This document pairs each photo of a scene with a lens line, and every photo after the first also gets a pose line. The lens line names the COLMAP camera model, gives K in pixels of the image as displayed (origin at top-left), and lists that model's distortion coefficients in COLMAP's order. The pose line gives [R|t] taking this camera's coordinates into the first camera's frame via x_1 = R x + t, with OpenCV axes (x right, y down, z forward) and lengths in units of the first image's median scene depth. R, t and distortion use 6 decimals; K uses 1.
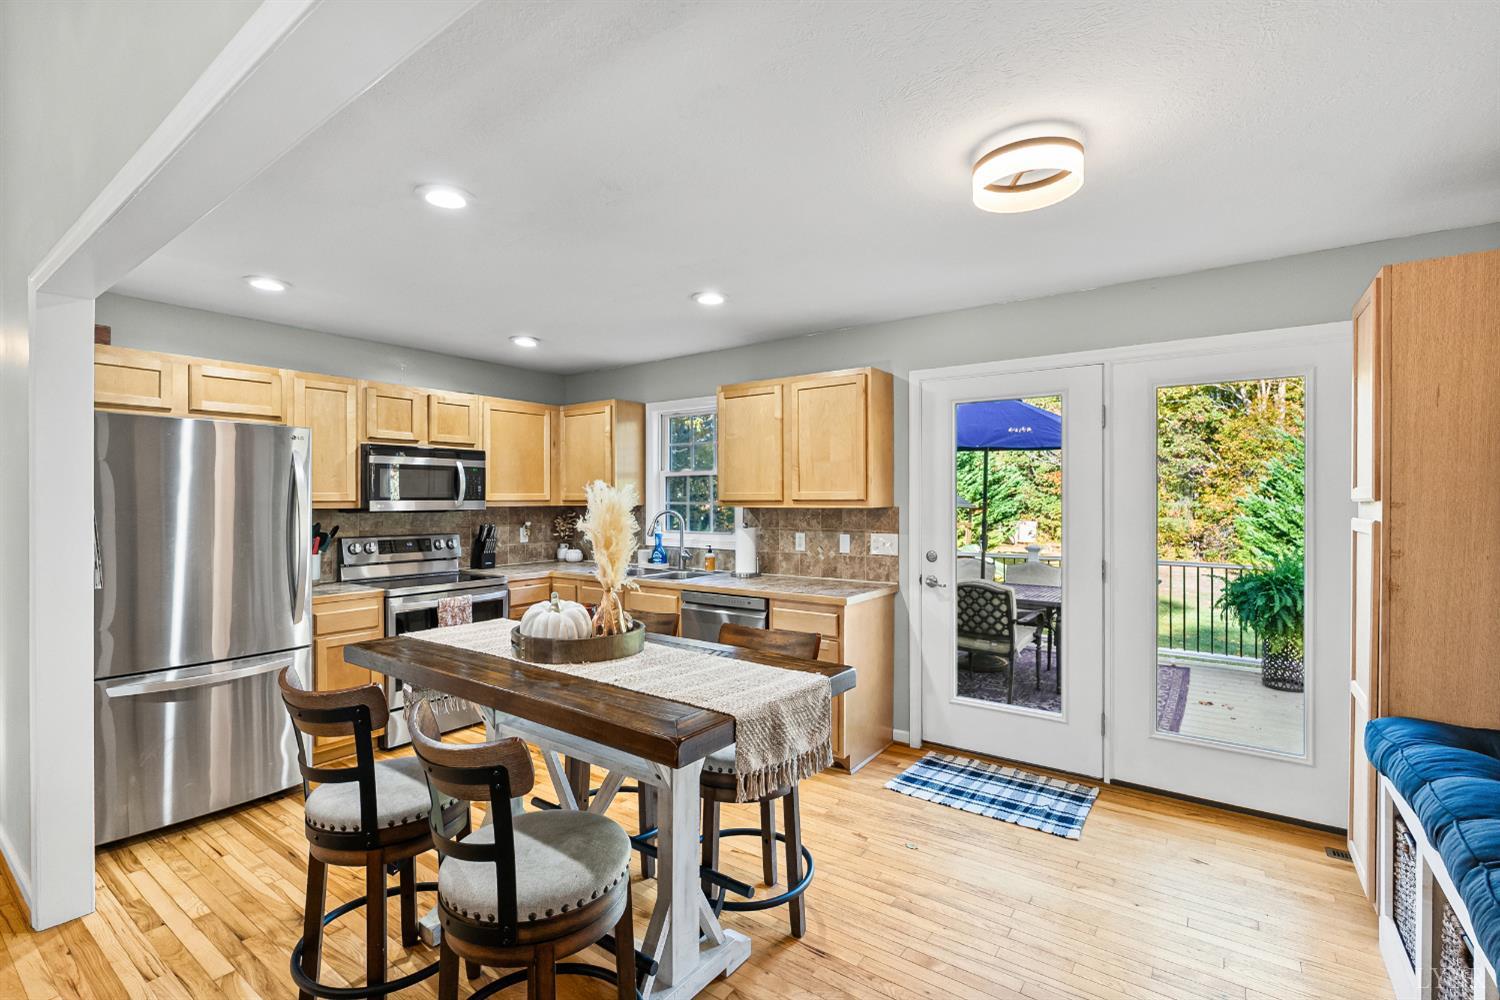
lens RADIAL K [[672.1, 0, 758.3], [0, 672.1, 497.9], [0, 0, 1]] dist [-0.000895, -0.000354]
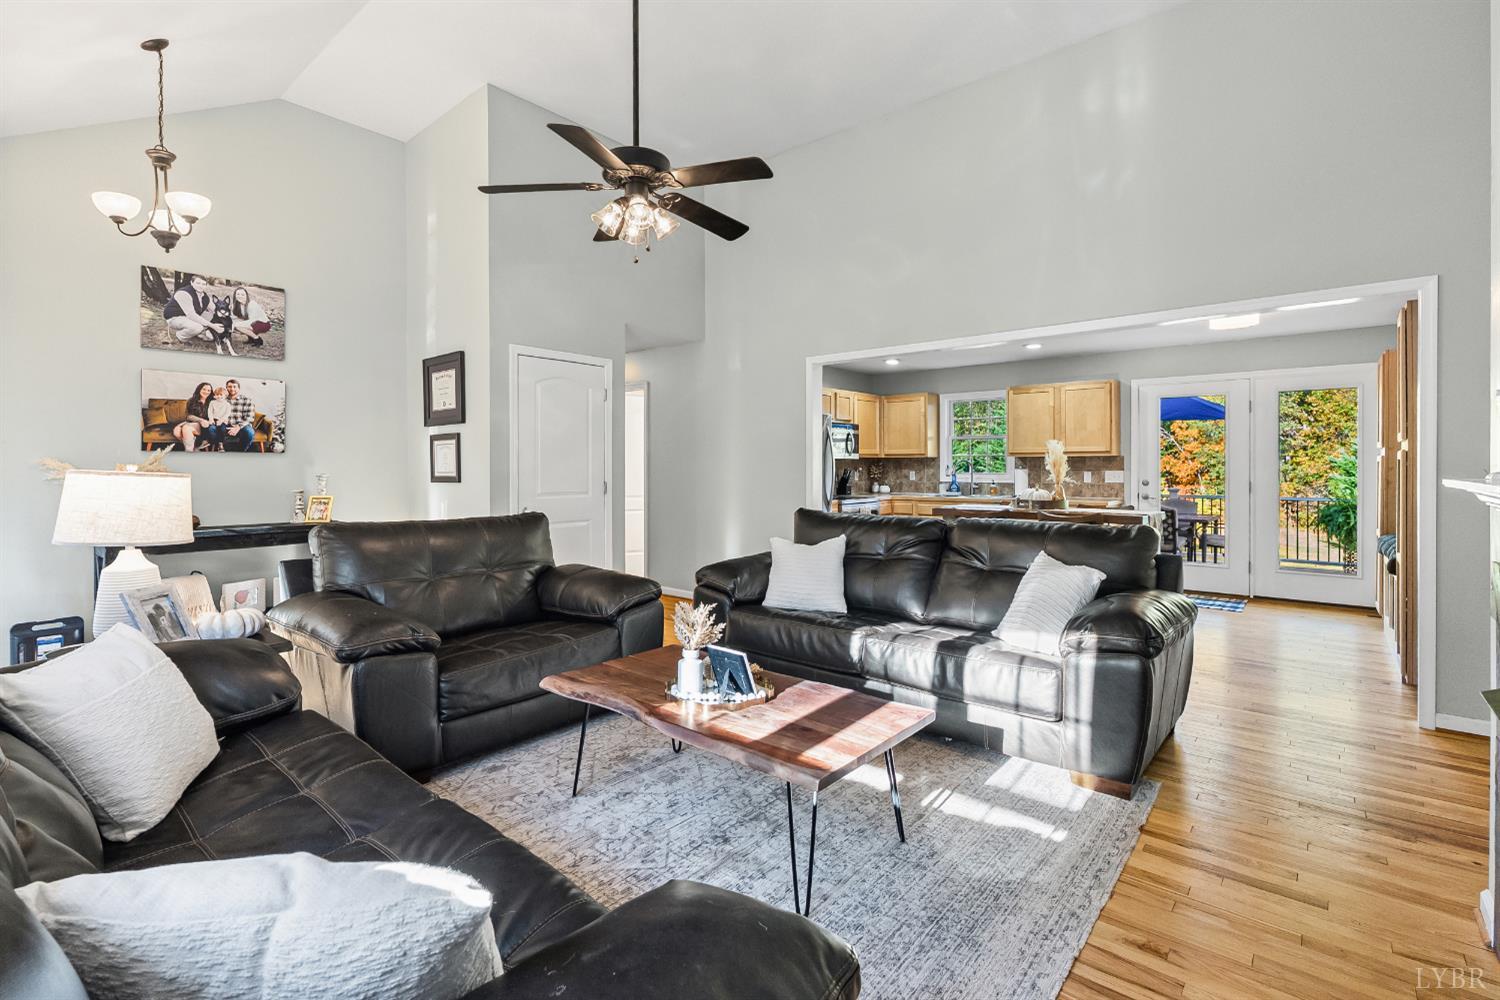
lens RADIAL K [[706.8, 0, 753.4], [0, 706.8, 465.0], [0, 0, 1]] dist [0.000042, 0.000001]
pose [[0.997707, -0.001180, -0.067665, -0.546237], [0.001306, 0.999998, 0.001815, 0.028428], [0.067662, -0.001899, 0.997706, -0.794101]]
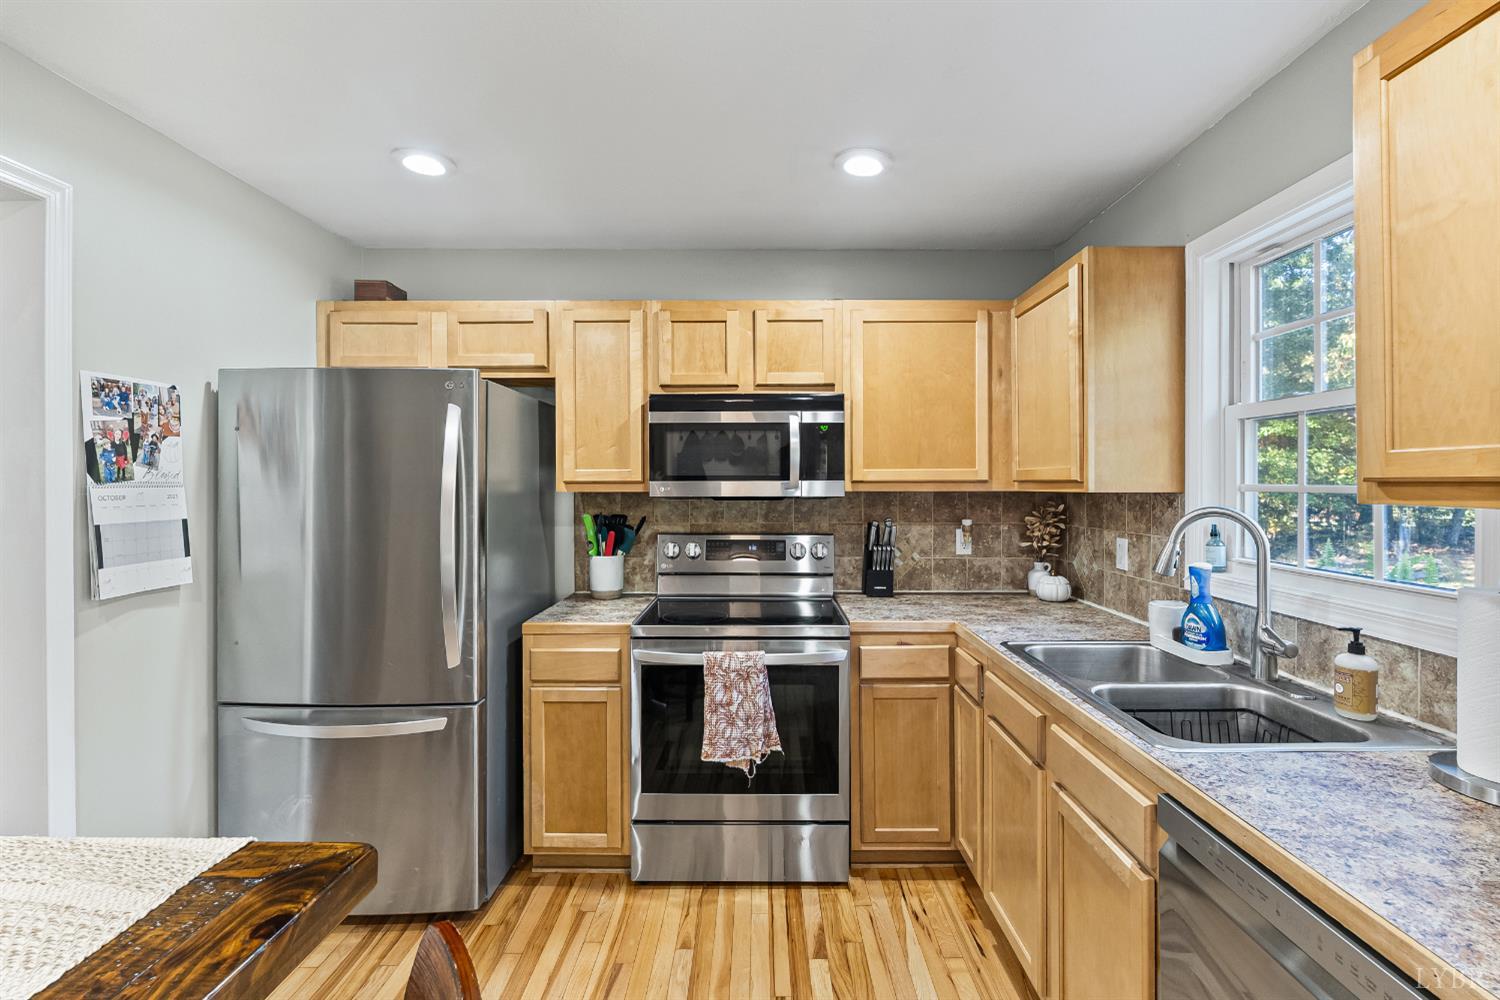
lens RADIAL K [[676.8, 0, 755.6], [0, 676.8, 480.5], [0, 0, 1]] dist [-0.002100, -0.000487]
pose [[0.580722, -0.001810, -0.814100, 0.017557], [0.002150, 0.999997, -0.000691, 0.003756], [0.814099, -0.001349, 0.580724, 0.597785]]
